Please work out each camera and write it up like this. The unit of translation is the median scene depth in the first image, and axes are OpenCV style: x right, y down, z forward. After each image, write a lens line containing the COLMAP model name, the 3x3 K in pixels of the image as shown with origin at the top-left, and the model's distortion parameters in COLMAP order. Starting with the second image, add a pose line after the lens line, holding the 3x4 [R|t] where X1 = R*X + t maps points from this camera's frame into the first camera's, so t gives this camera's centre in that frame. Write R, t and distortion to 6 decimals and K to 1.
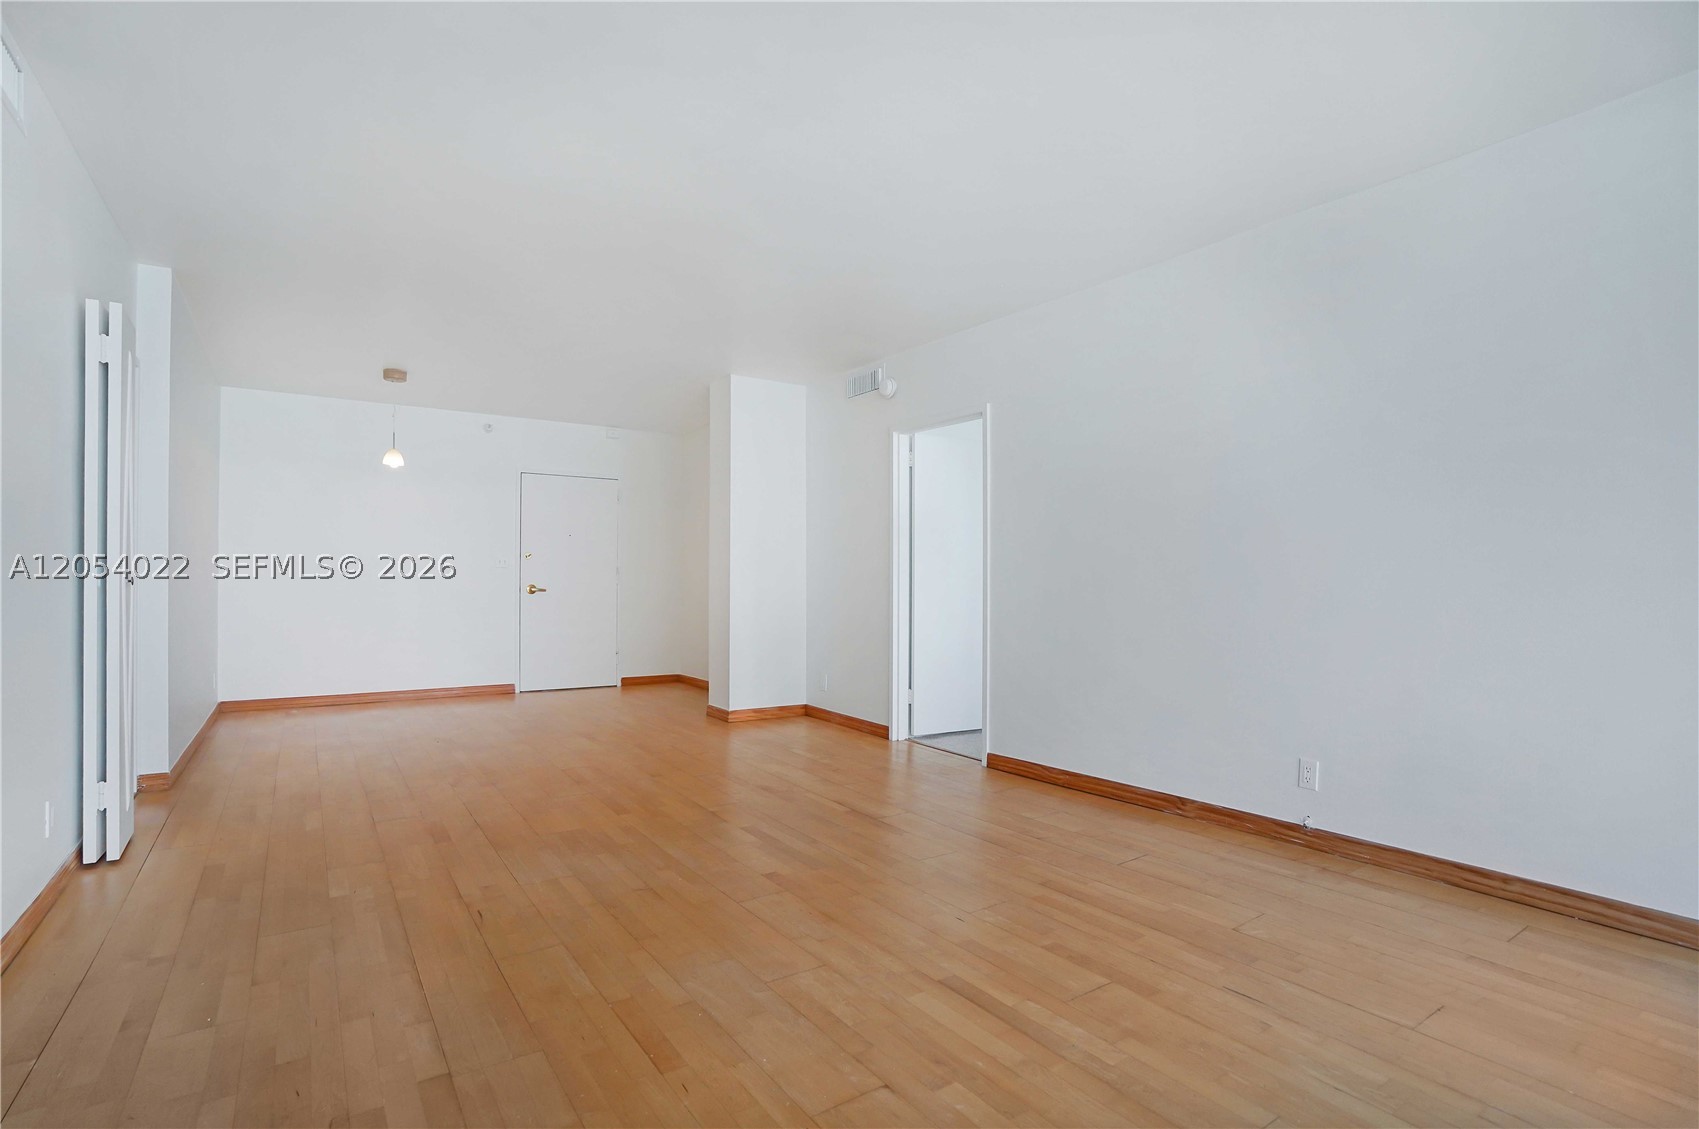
lens RADIAL K [[808.1, 0, 841.5], [0, 808.1, 577.7], [0, 0, 1]] dist [-0.068627, 0.029863]
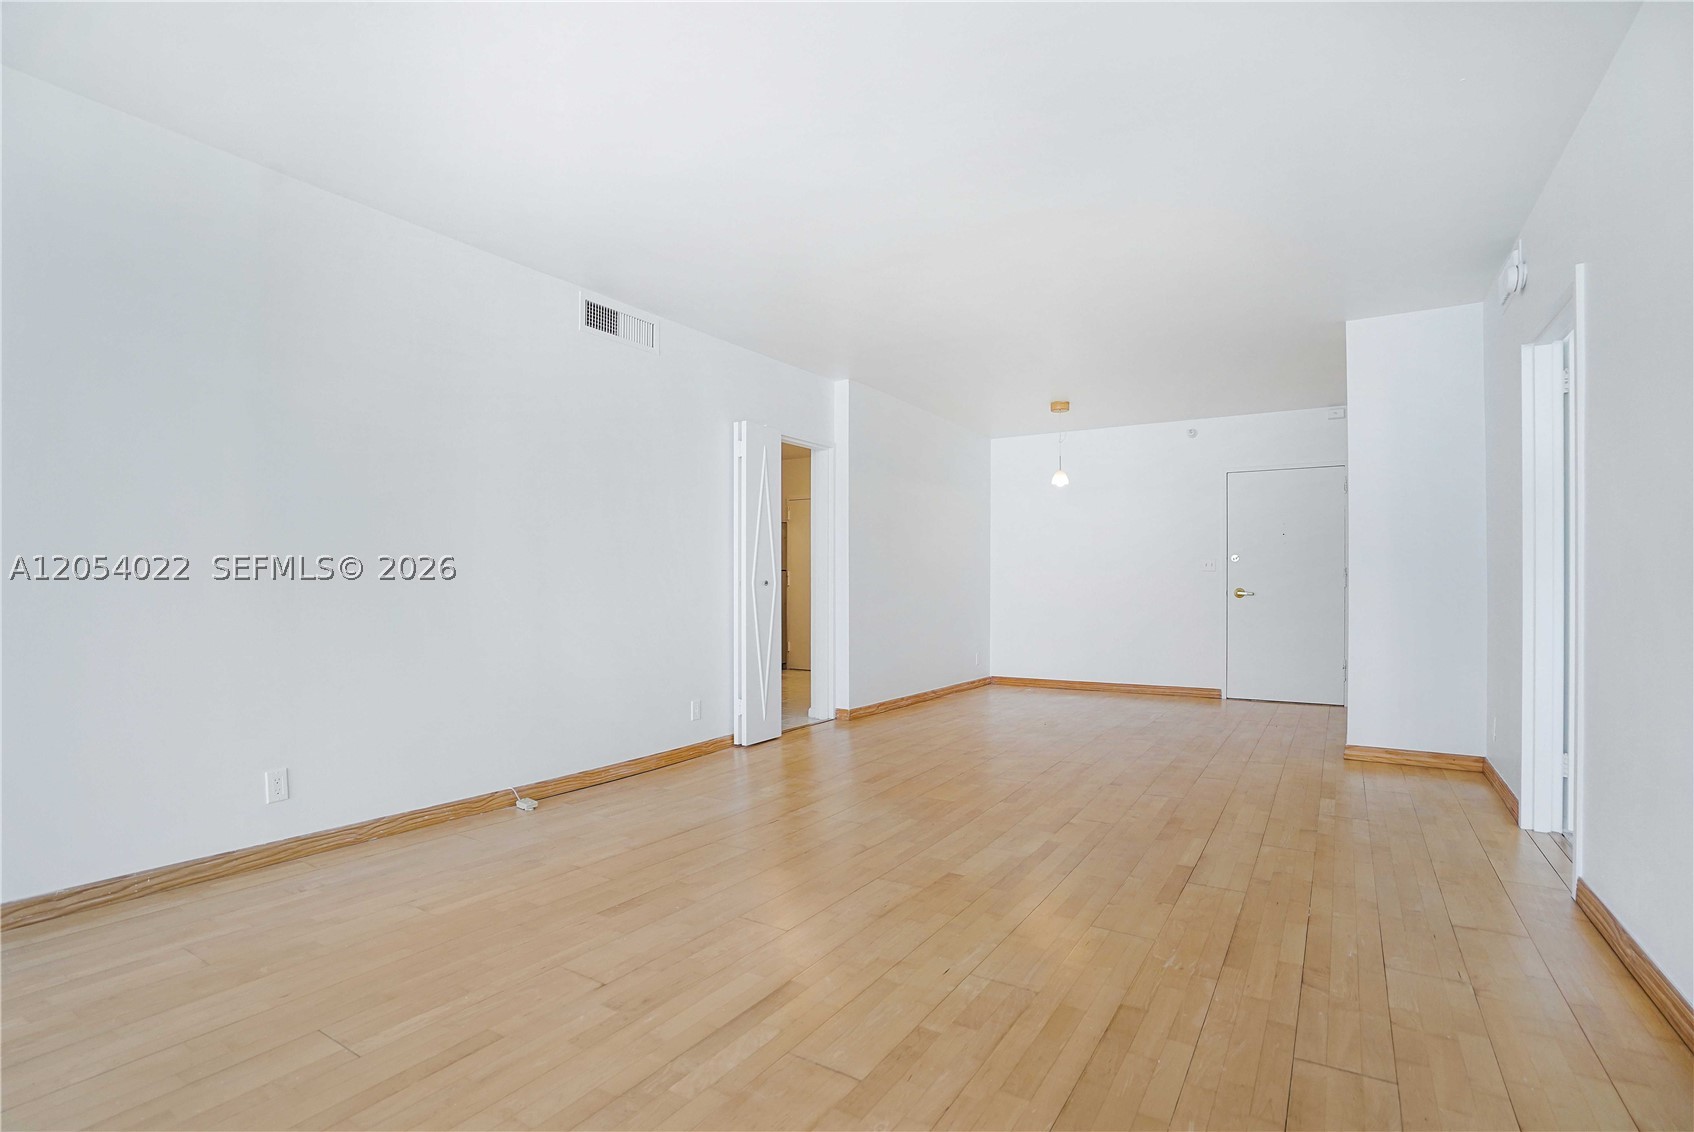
lens RADIAL K [[799.6, 0, 845.0], [0, 799.6, 577.8], [0, 0, 1]] dist [-0.064525, 0.026855]
pose [[0.405285, -0.013166, -0.914096, 0.402902], [0.004343, 0.999913, -0.012476, 0.008585], [0.914180, 0.001087, 0.405307, 0.256921]]
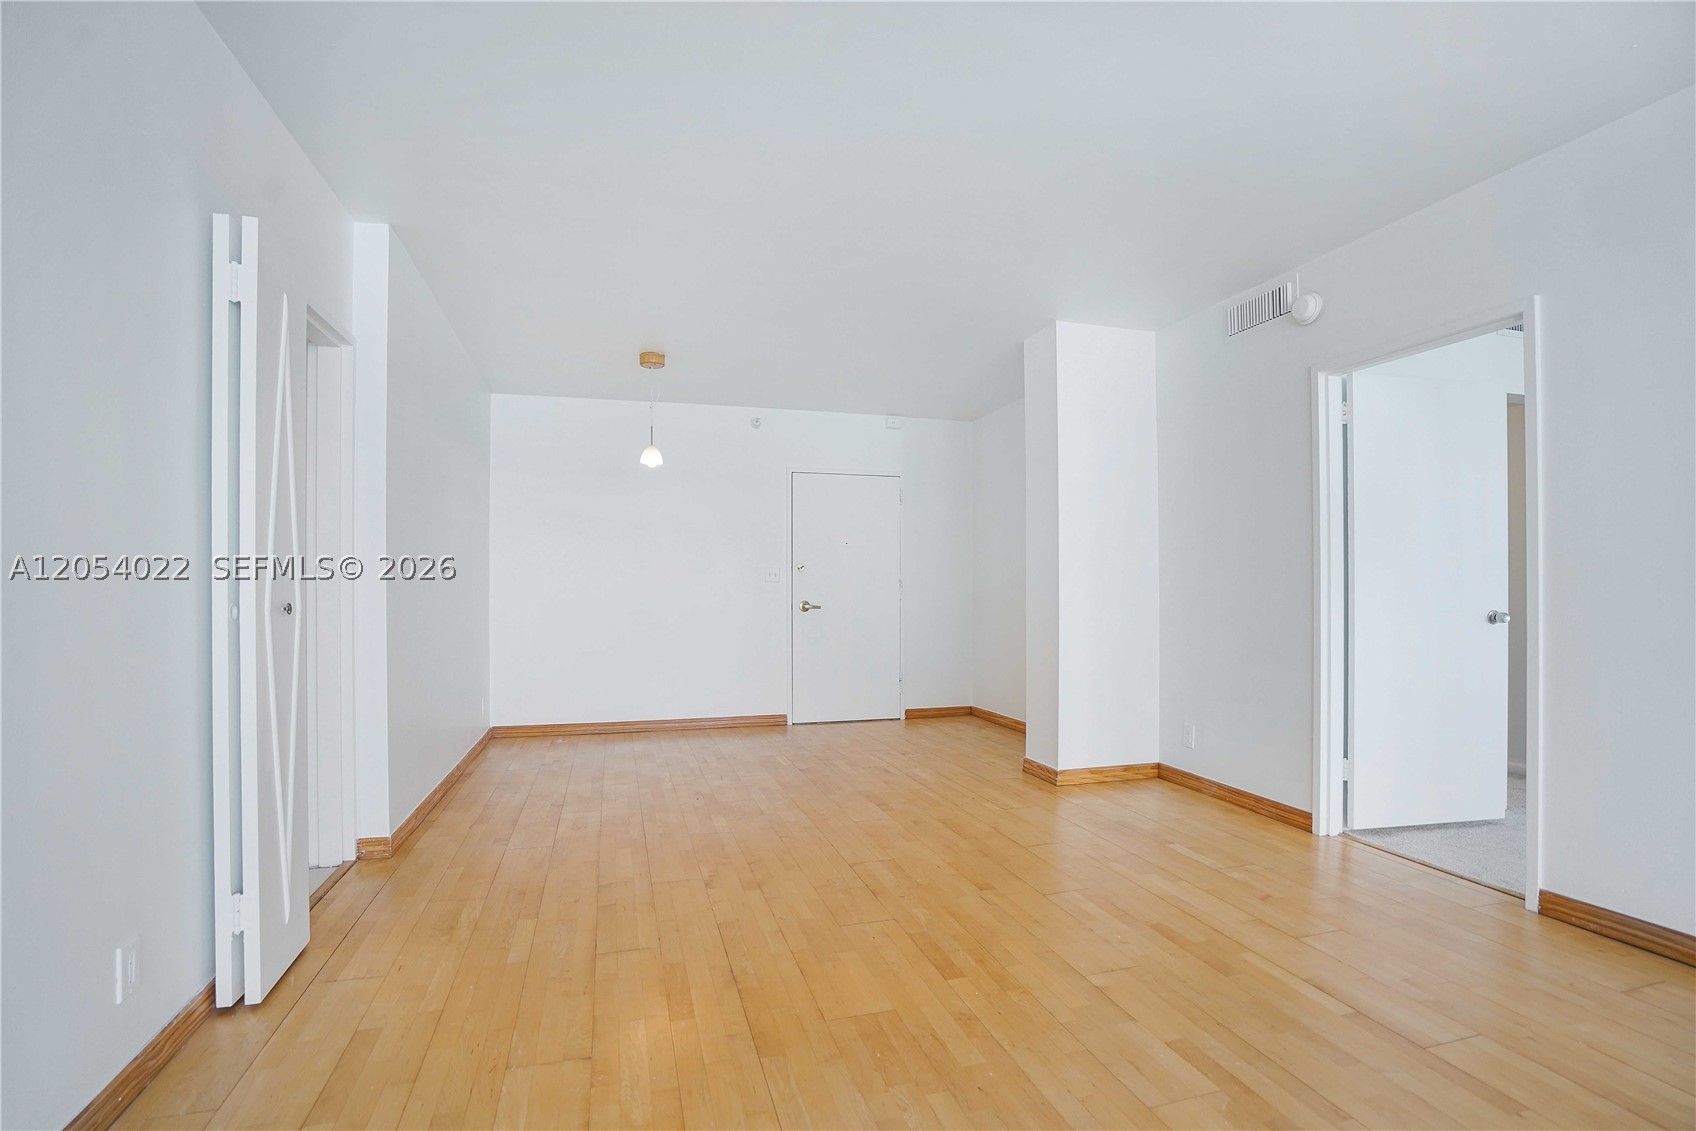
lens RADIAL K [[800.5, 0, 846.0], [0, 800.5, 577.3], [0, 0, 1]] dist [-0.064525, 0.026855]
pose [[0.951461, -0.011868, -0.307540, -0.106864], [0.007937, 0.999870, -0.014031, -0.005566], [0.307666, 0.010909, 0.951432, 0.258960]]
